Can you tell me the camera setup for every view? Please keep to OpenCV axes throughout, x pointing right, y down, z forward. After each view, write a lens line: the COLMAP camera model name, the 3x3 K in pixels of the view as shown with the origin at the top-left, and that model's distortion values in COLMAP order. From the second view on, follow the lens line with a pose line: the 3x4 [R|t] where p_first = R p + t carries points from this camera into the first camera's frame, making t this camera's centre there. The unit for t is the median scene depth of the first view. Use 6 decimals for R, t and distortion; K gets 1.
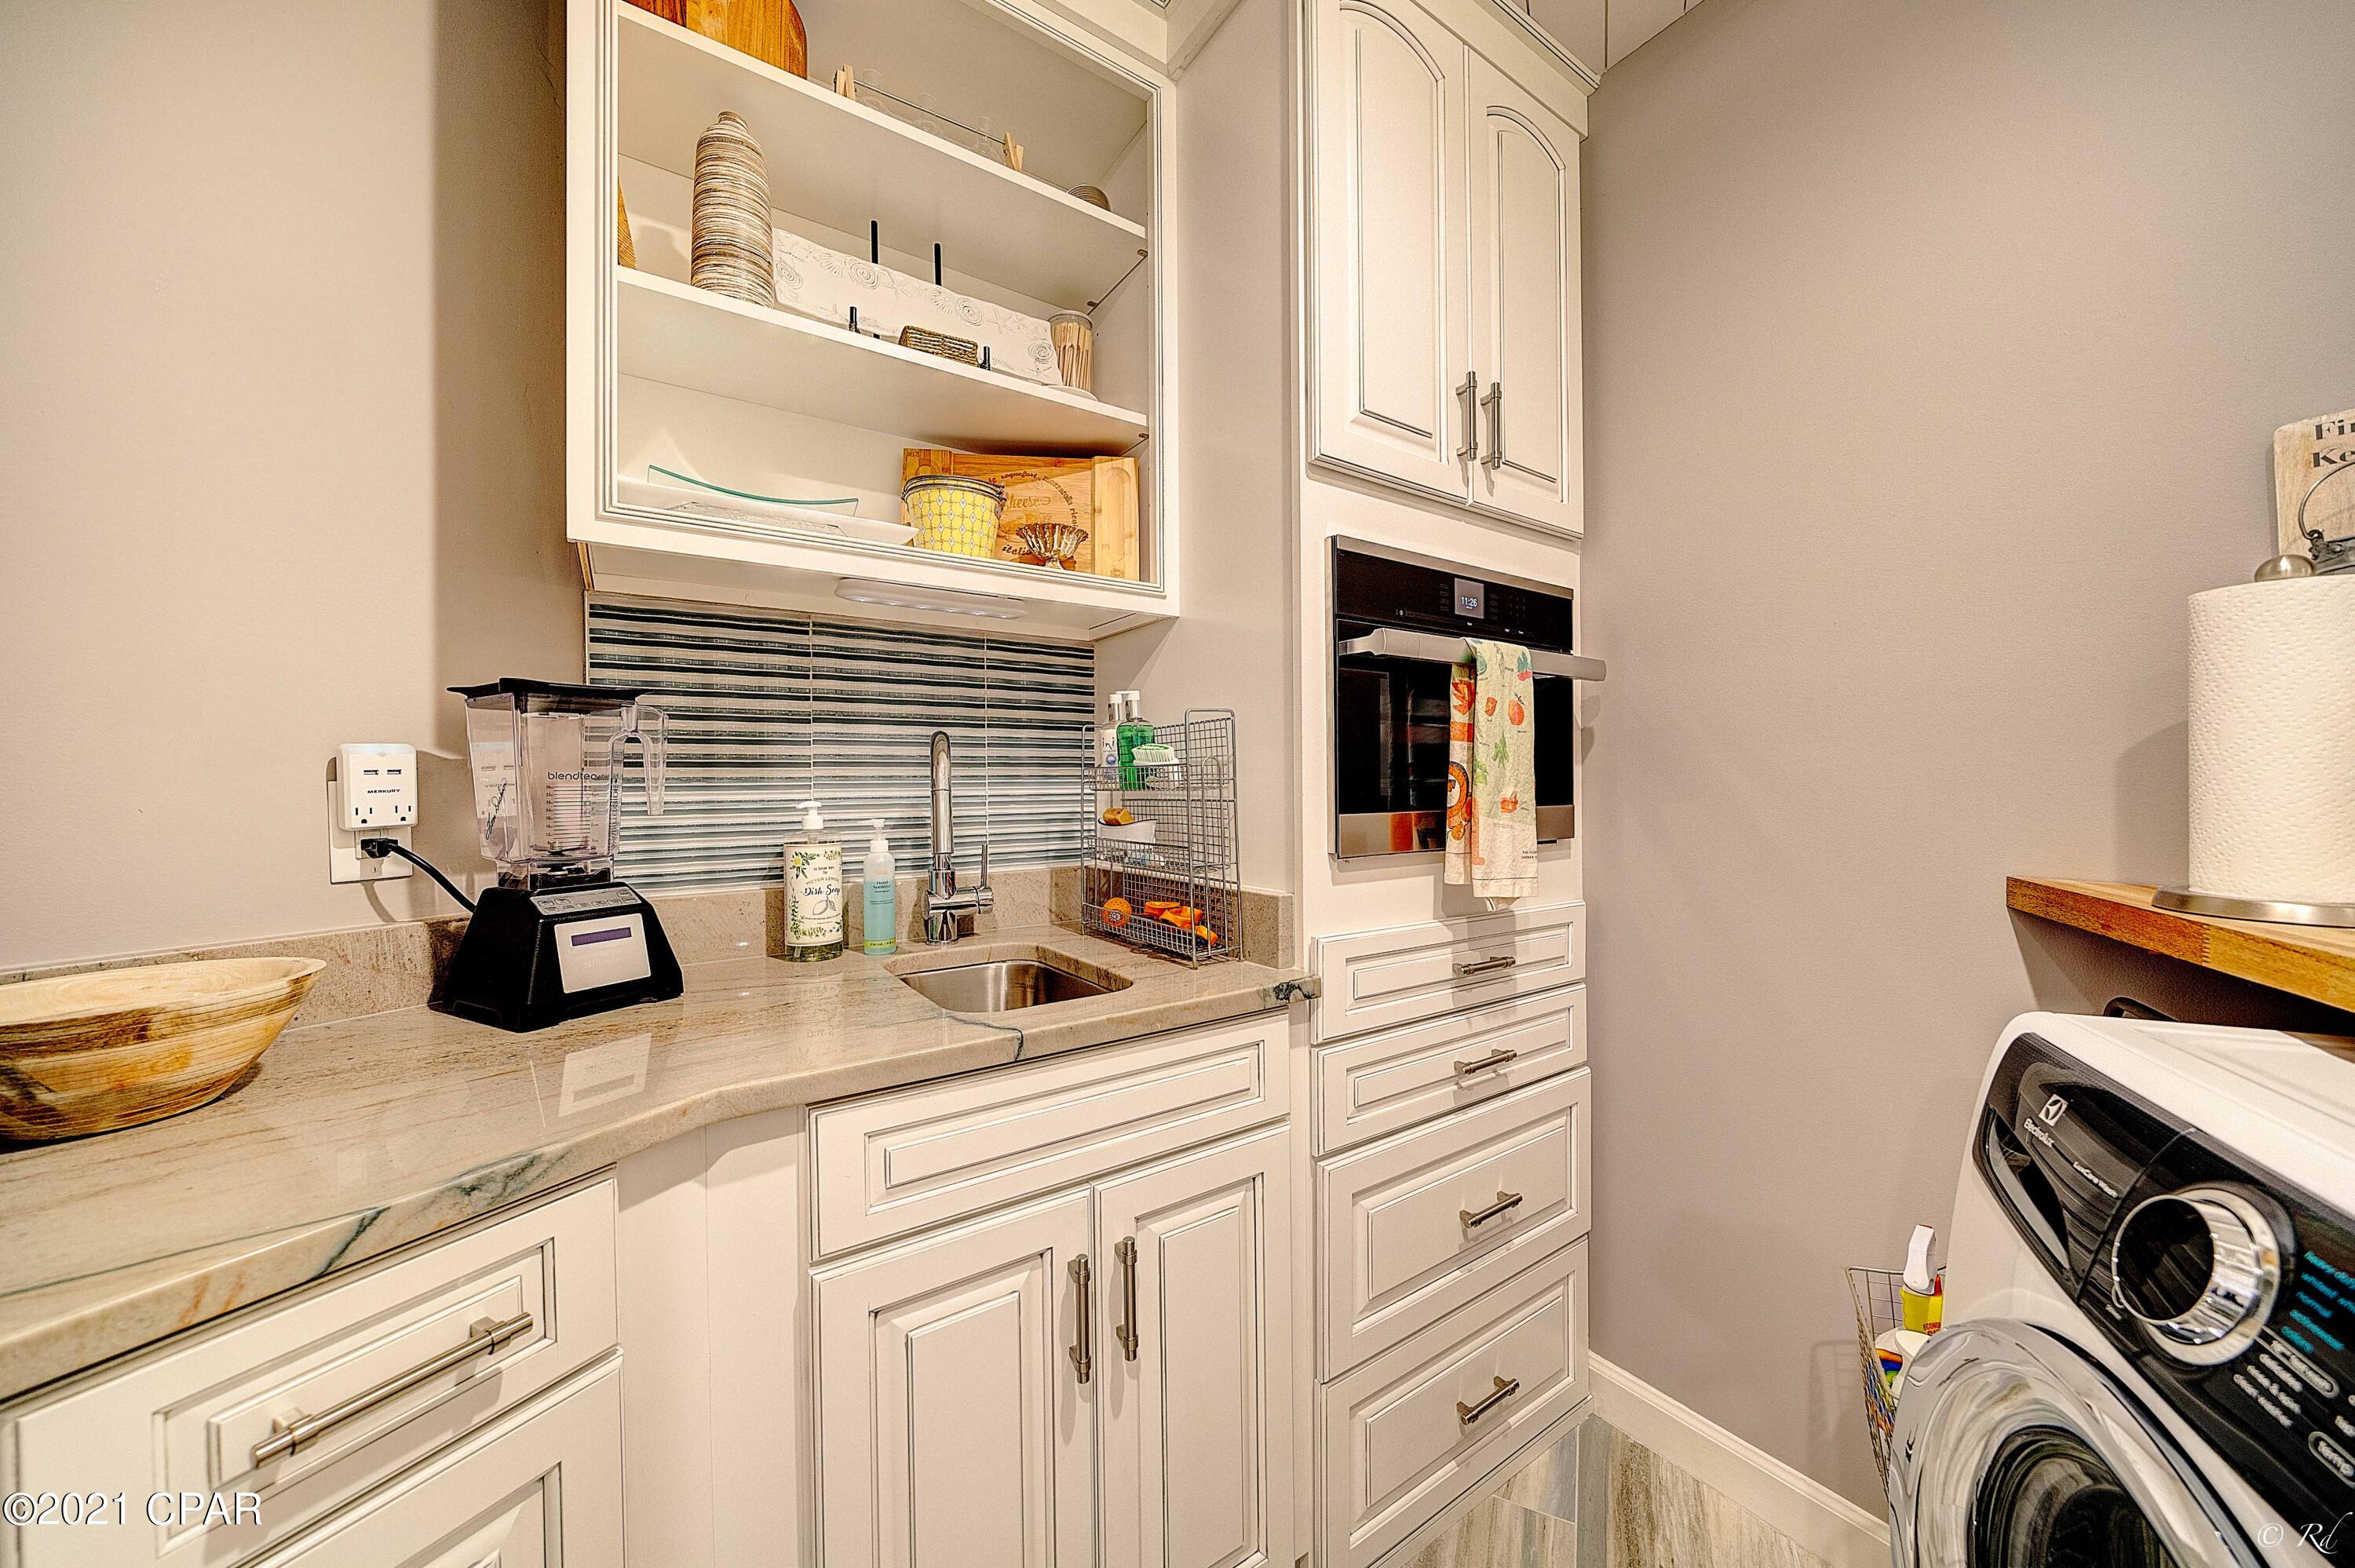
lens RADIAL K [[813.5, 0, 1181.8], [0, 813.5, 785.1], [0, 0, 1]] dist [-0.003810, -0.000217]
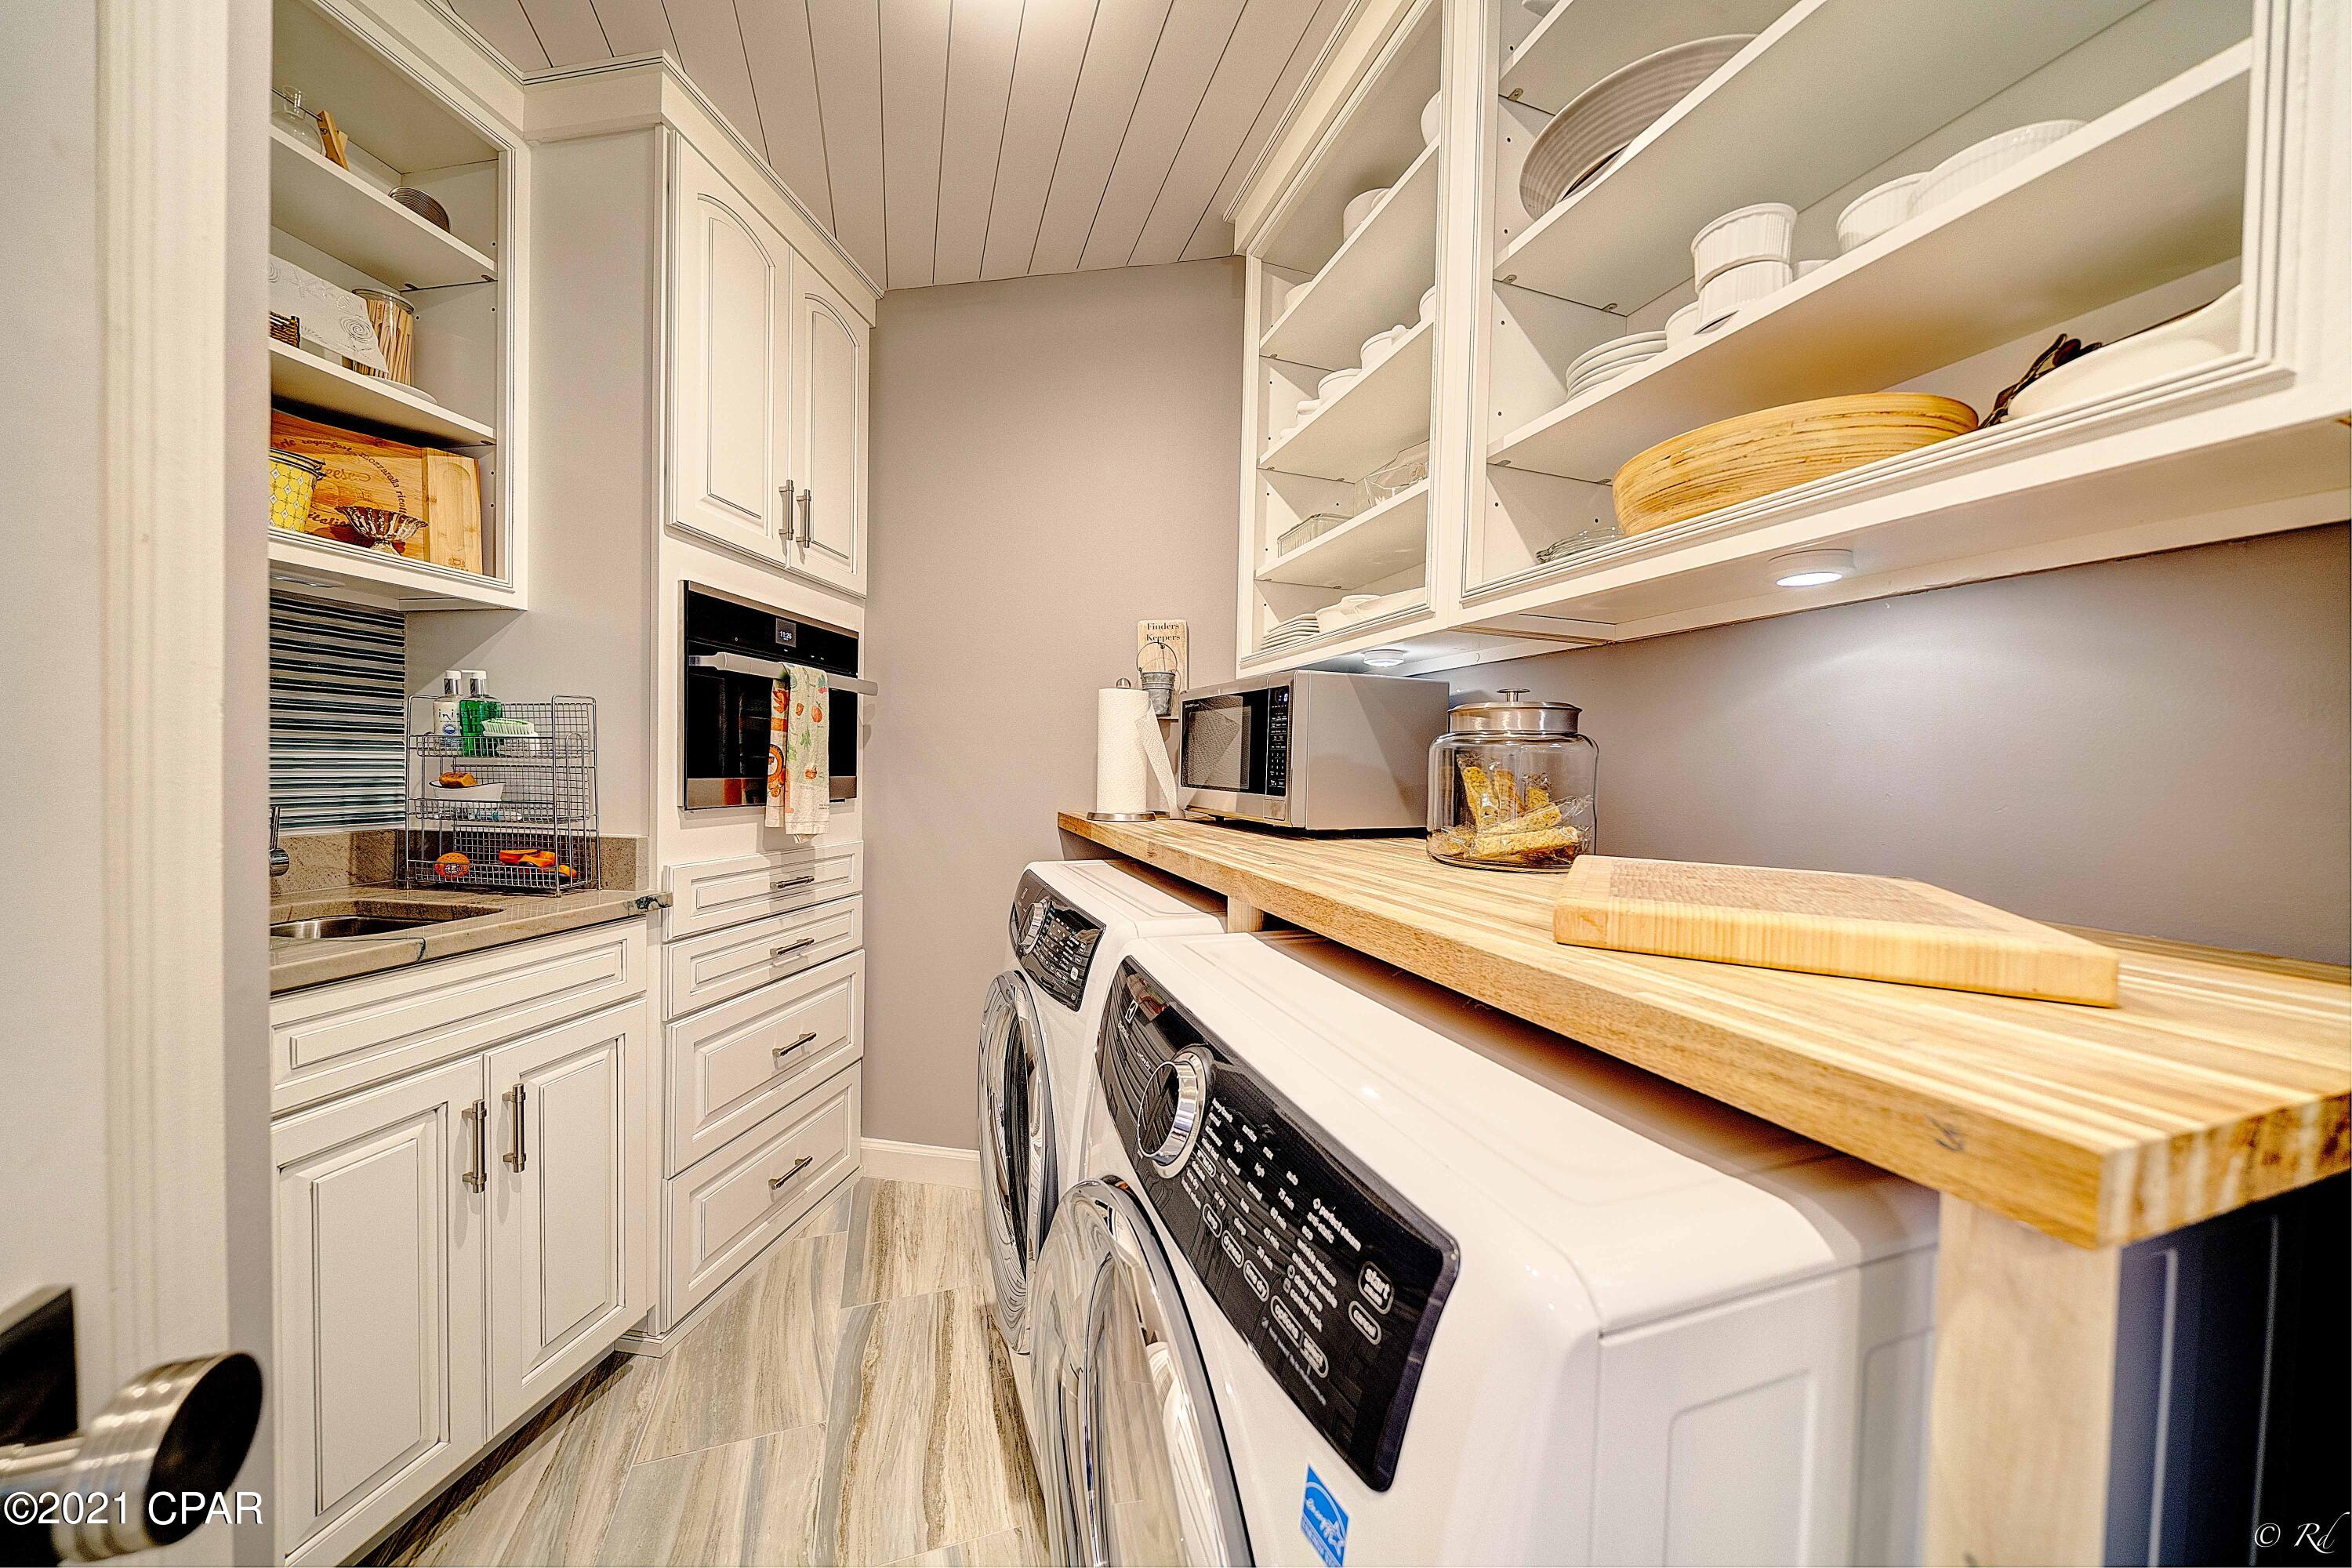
lens RADIAL K [[812.6, 0, 1180.3], [0, 812.6, 785.1], [0, 0, 1]] dist [-0.003810, -0.000217]
pose [[0.700633, 0.006190, 0.713495, -0.194023], [-0.023858, 0.999606, 0.014756, 0.005622], [-0.713122, -0.027361, 0.700505, -0.548789]]
